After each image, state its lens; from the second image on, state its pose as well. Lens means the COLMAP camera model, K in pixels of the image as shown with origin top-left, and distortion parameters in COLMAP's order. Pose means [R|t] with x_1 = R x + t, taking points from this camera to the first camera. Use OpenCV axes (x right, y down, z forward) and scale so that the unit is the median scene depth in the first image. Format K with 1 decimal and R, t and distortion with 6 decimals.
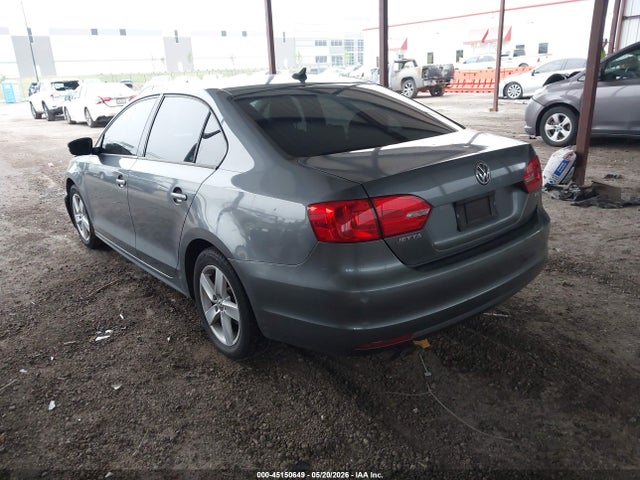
lens RADIAL K [[524.4, 0, 319.6], [0, 524.4, 231.0], [0, 0, 1]] dist [0.039867, -0.001348]
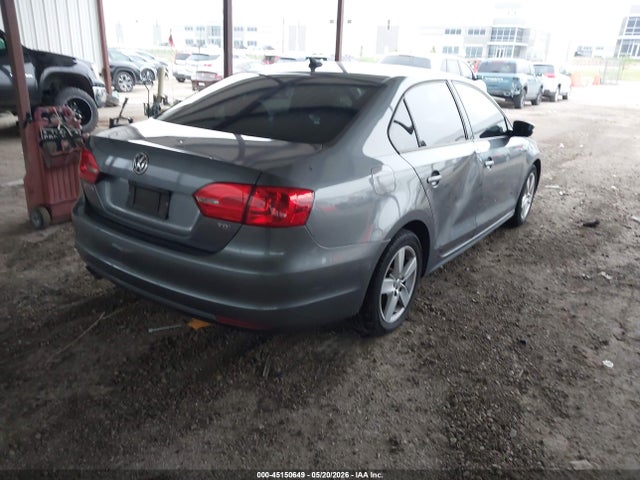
lens RADIAL K [[508.9, 0, 320.0], [0, 508.9, 240.0], [0, 0, 1]] dist [-0.005006, -0.004530]
pose [[0.241296, 0.371988, -0.896326, 0.862404], [-0.334594, 0.898874, 0.282971, -0.236301], [0.910946, 0.231626, 0.341360, 0.665080]]
